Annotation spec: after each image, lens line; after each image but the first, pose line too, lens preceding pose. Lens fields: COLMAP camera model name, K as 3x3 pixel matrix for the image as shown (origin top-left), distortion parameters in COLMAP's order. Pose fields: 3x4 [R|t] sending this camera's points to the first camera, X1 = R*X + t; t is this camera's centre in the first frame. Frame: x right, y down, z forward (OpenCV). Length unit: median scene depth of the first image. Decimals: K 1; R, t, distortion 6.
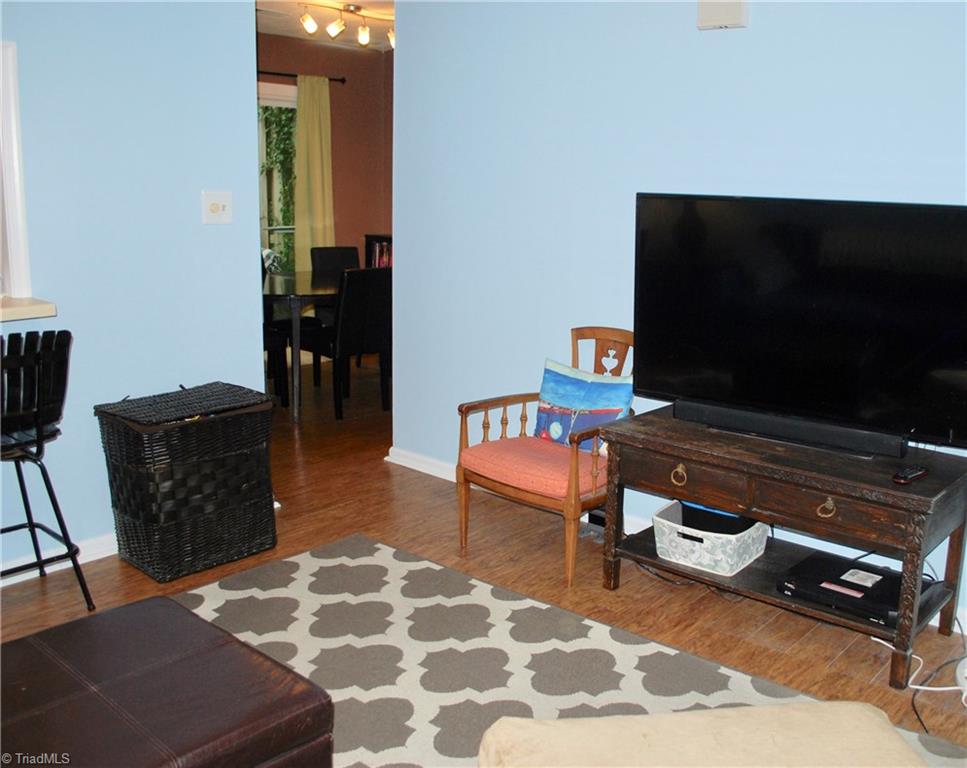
lens RADIAL K [[950.6, 0, 483.5], [0, 950.6, 384.0], [0, 0, 1]] dist [-0.027374, -0.006108]
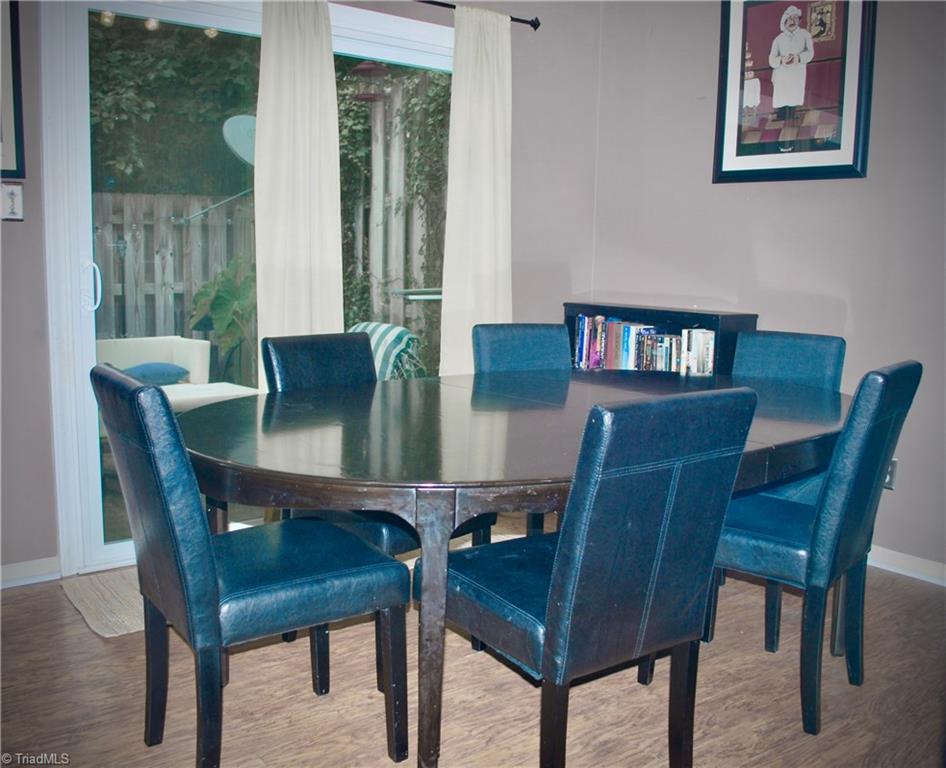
lens RADIAL K [[1019.1, 0, 473.0], [0, 1019.1, 384.0], [0, 0, 1]] dist [0.003853, 0.001570]
pose [[0.986272, 0.016712, -0.164283, -0.071691], [-0.030912, 0.995964, -0.084259, -0.051725], [0.162212, 0.088181, 0.982808, 0.368652]]
